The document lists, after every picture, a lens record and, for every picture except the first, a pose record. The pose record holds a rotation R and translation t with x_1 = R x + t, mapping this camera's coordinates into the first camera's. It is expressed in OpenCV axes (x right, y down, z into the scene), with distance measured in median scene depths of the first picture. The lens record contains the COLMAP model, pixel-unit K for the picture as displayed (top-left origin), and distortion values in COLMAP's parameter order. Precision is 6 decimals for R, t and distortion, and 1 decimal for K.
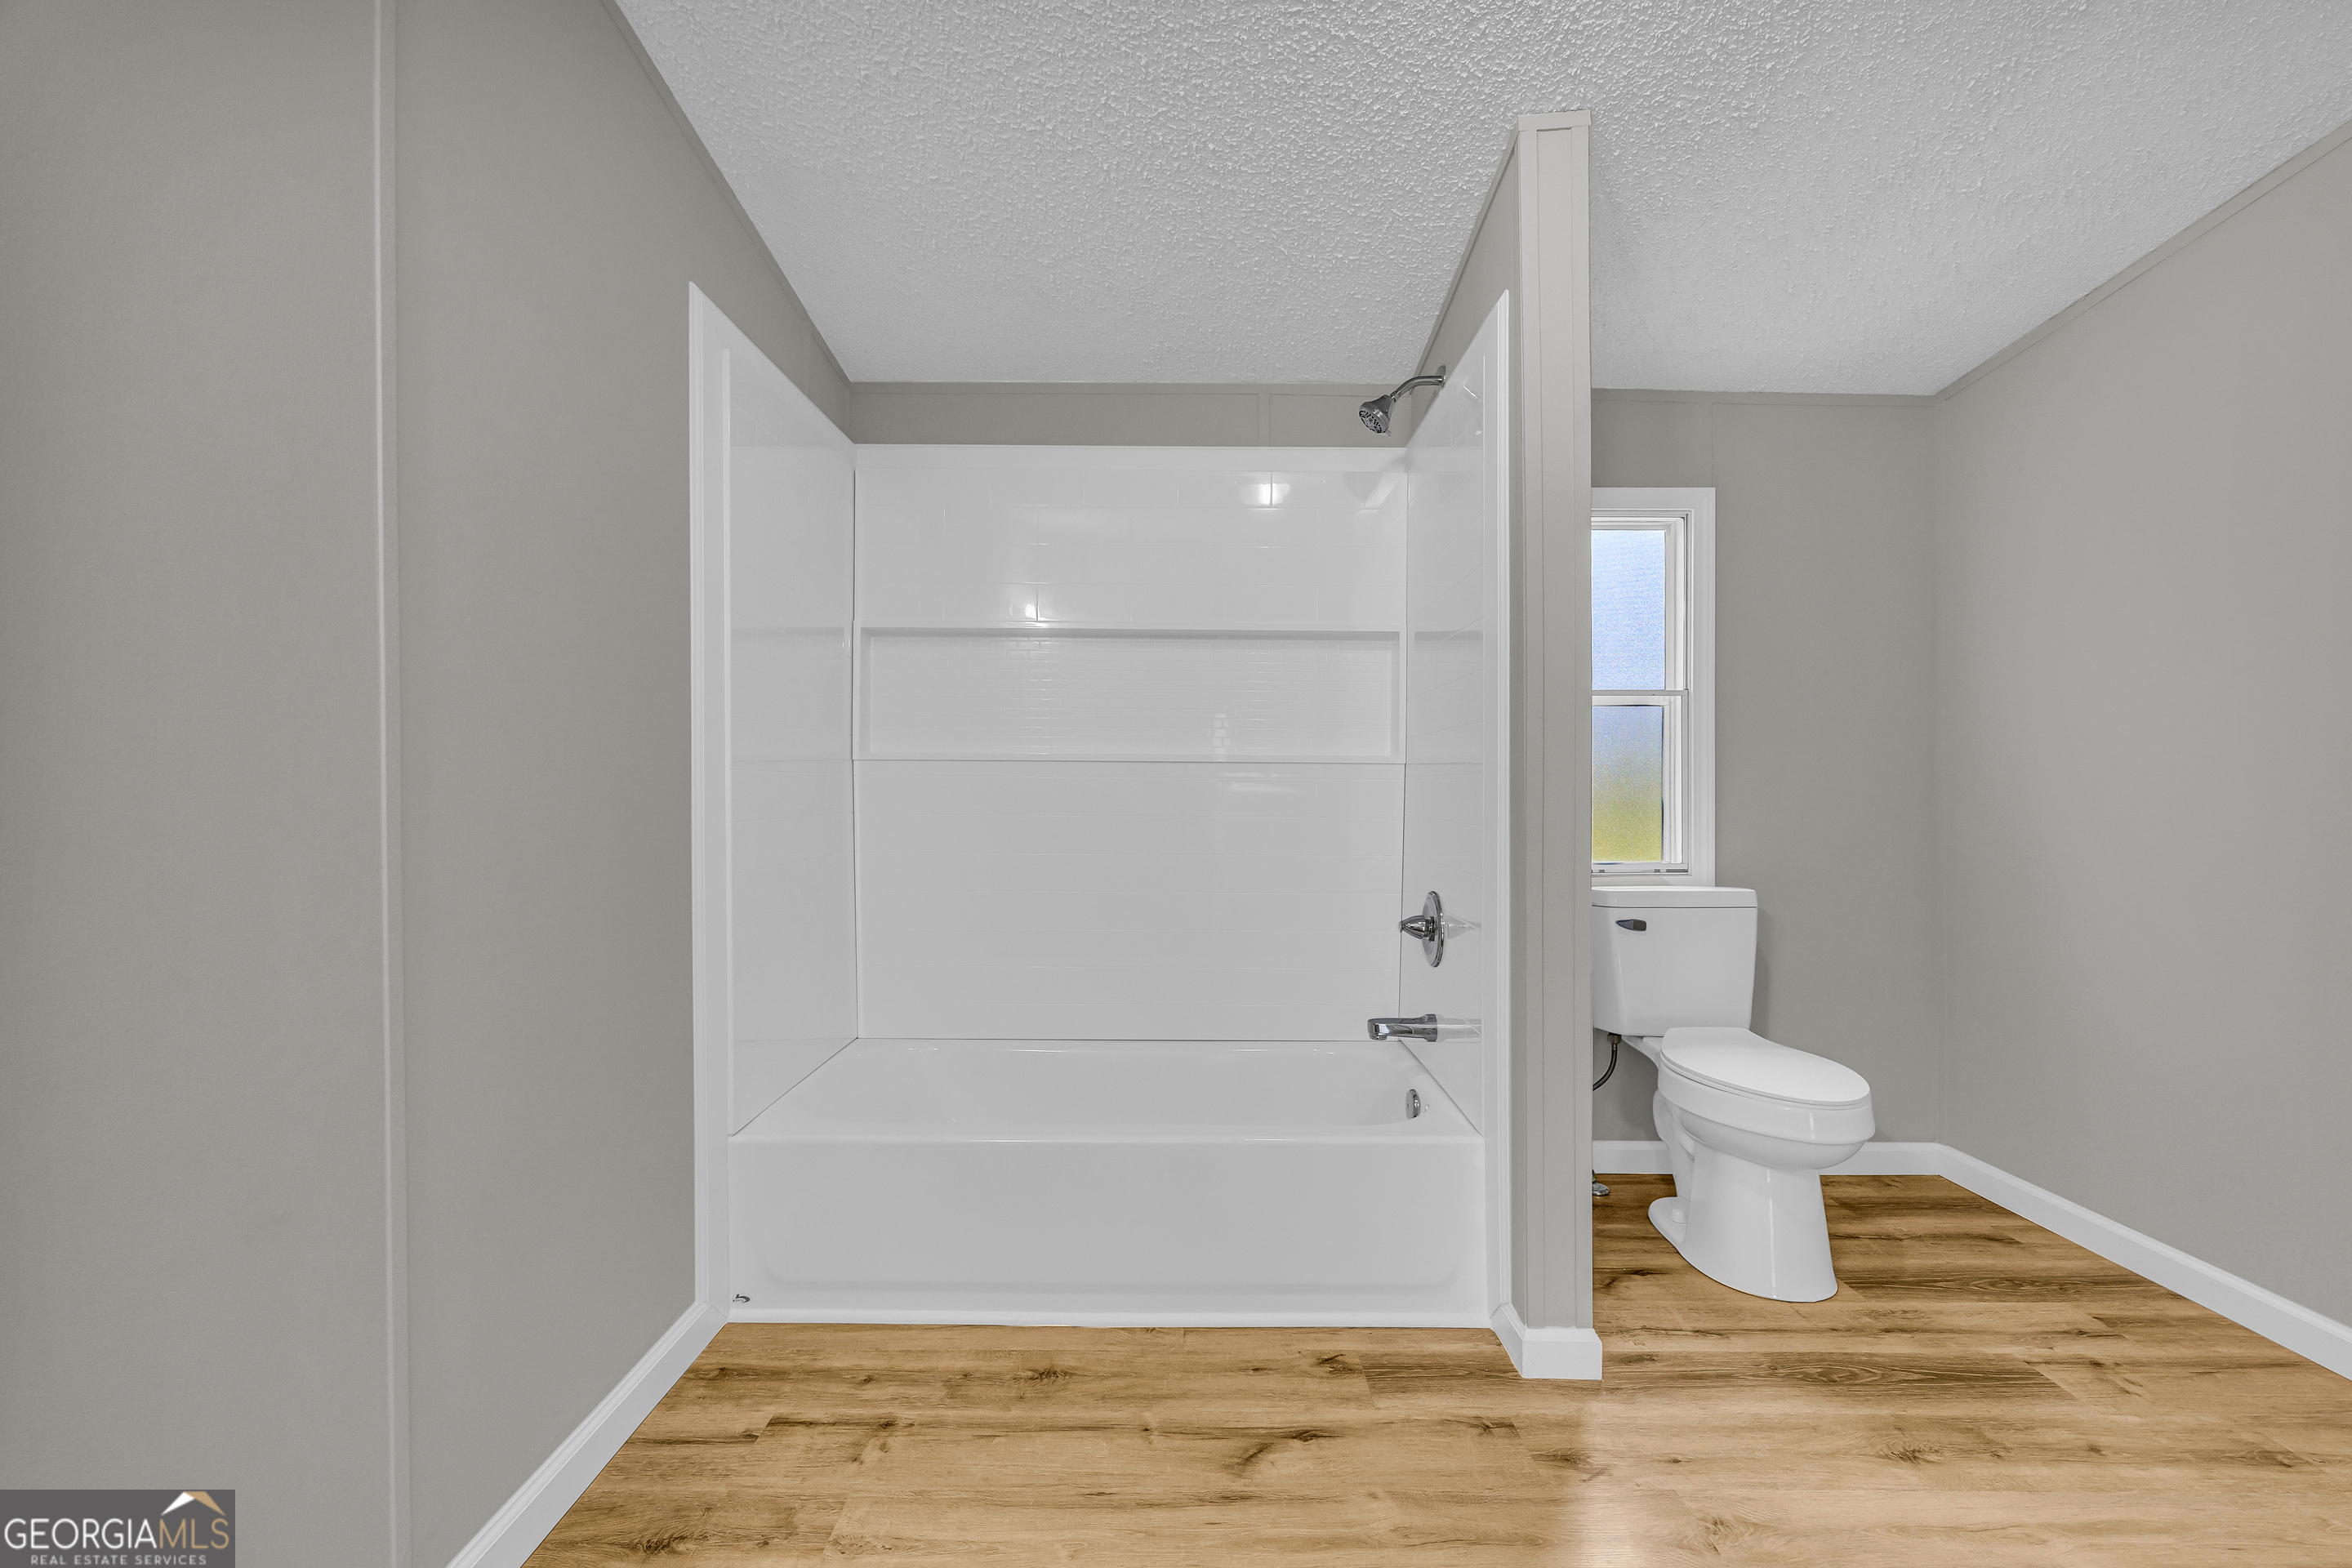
lens RADIAL K [[980.6, 0, 1185.0], [0, 980.6, 791.1], [0, 0, 1]] dist [-0.000483, -0.000034]
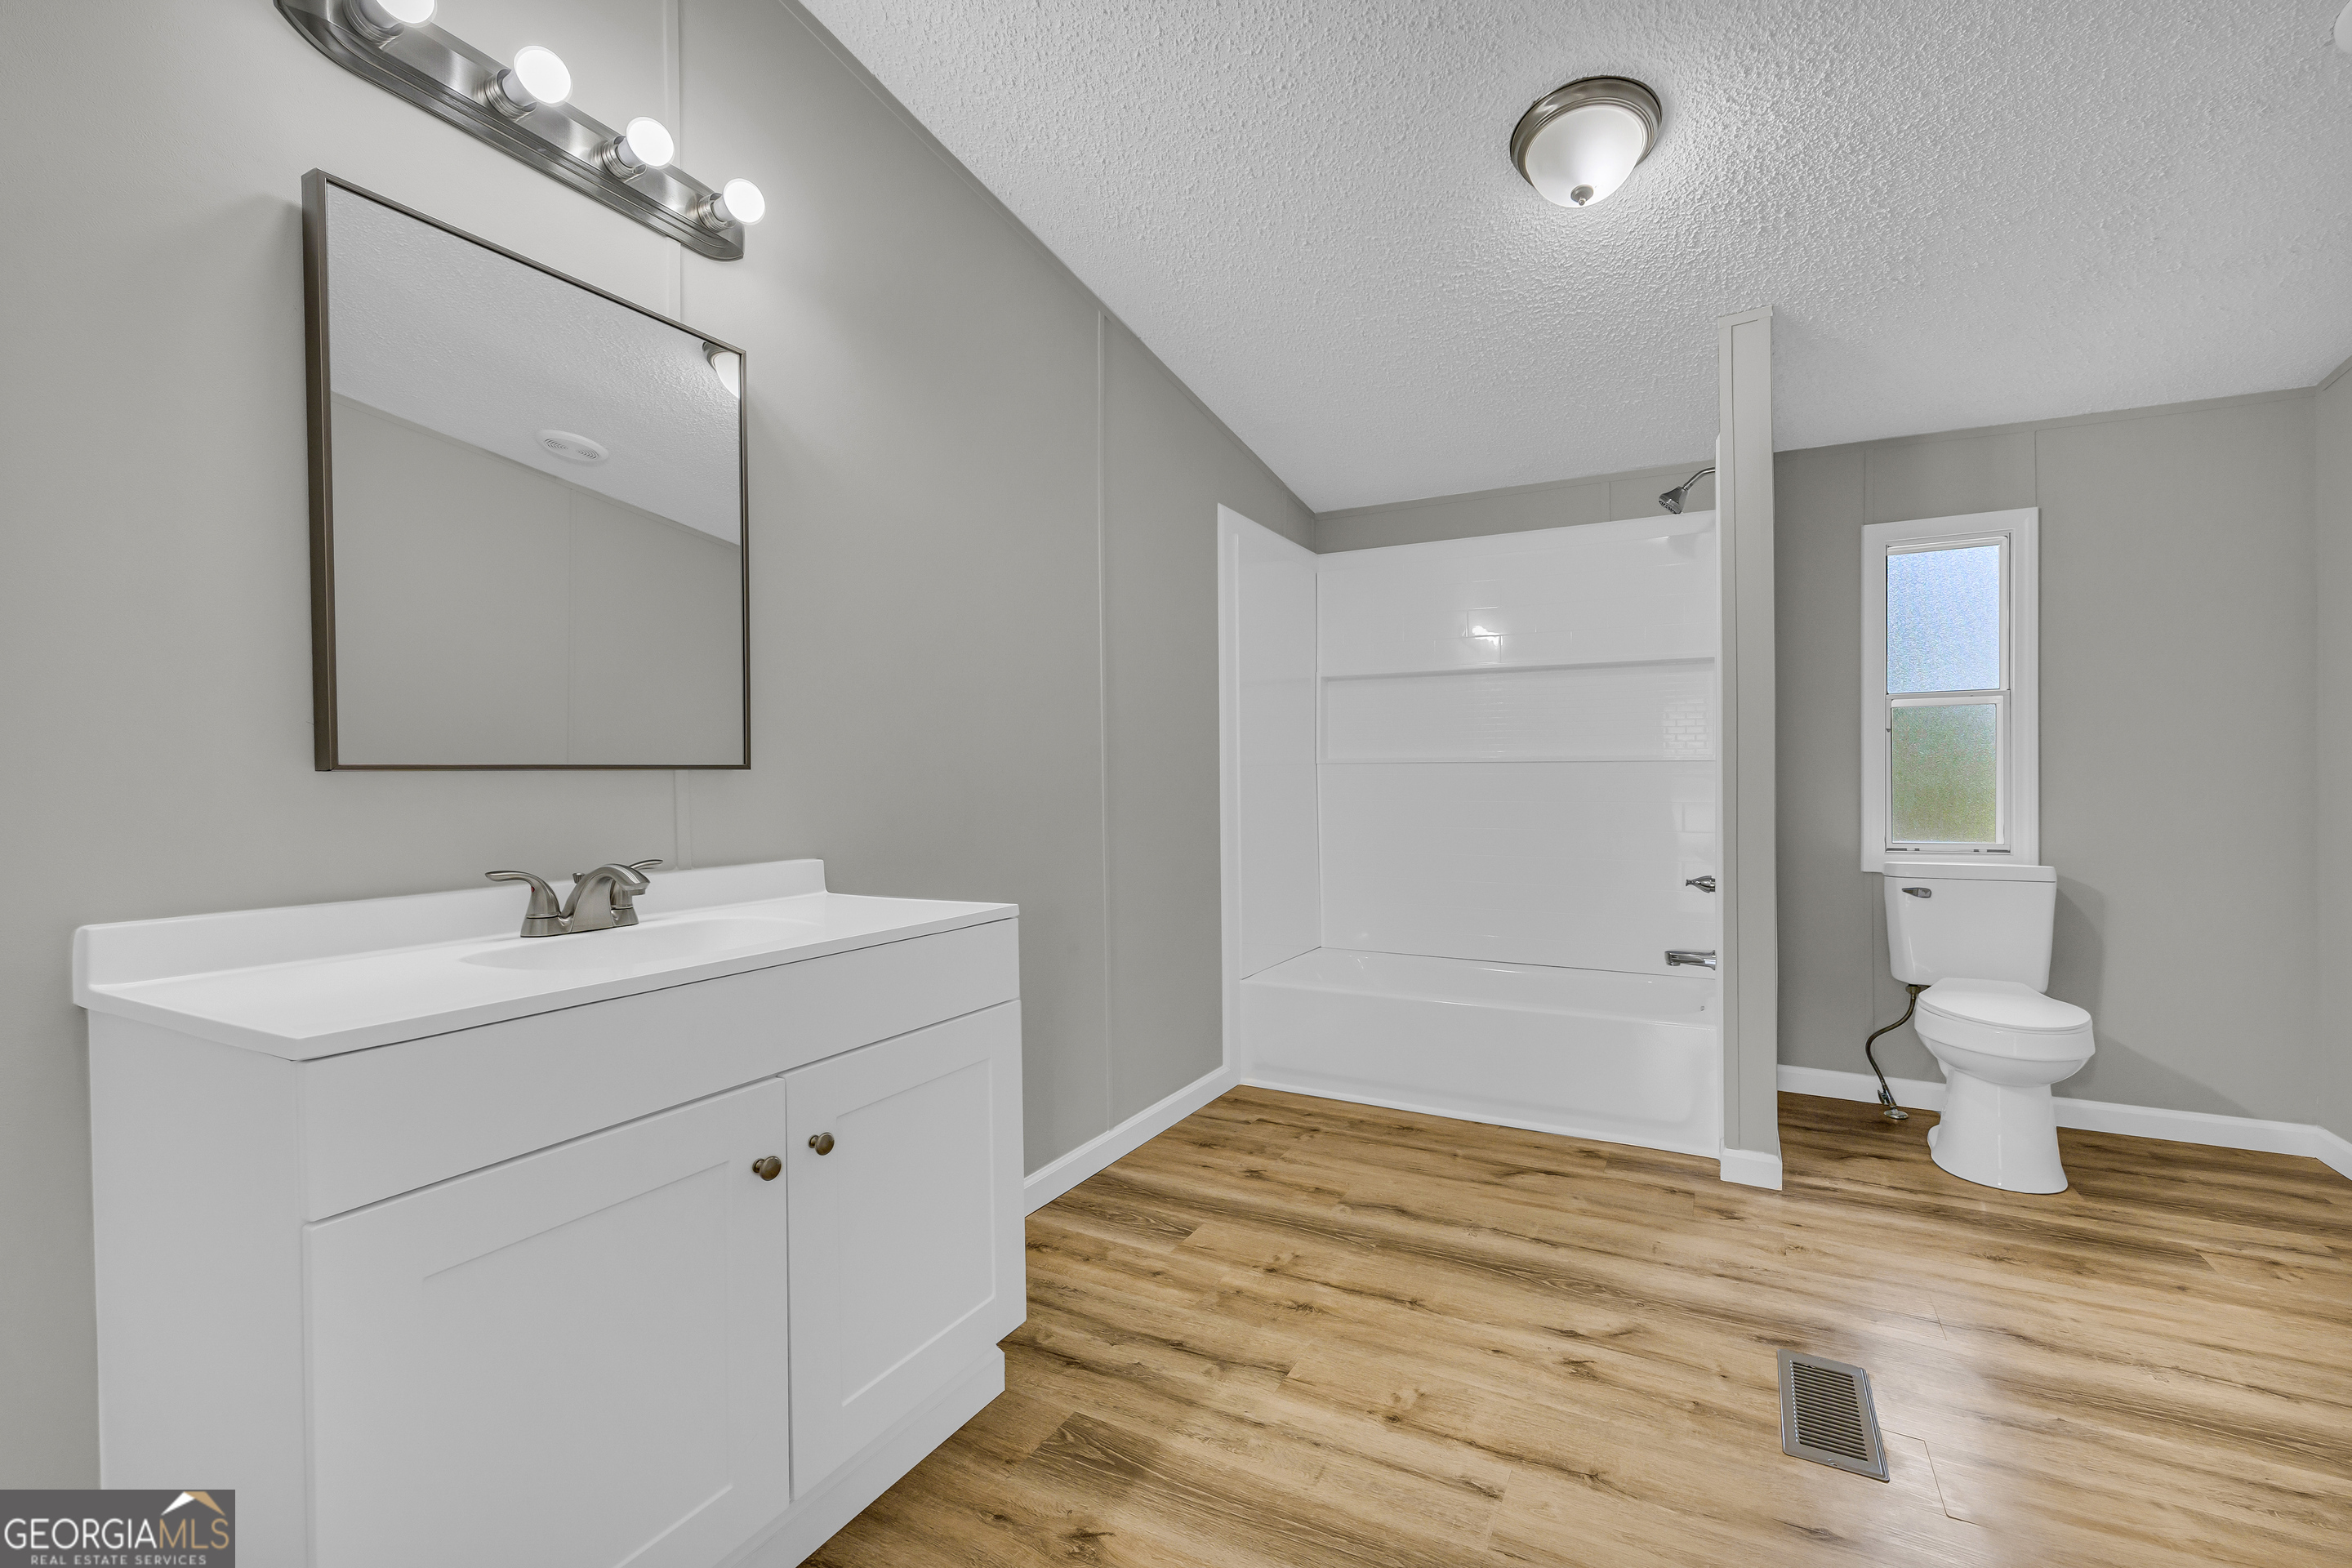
lens RADIAL K [[952.1, 0, 1182.6], [0, 952.1, 795.7], [0, 0, 1]] dist [-0.000961, 0.000034]
pose [[0.869347, -0.000027, -0.494201, 0.337917], [0.006487, 0.999914, 0.011355, -0.001592], [0.494159, -0.013077, 0.869273, -0.620066]]
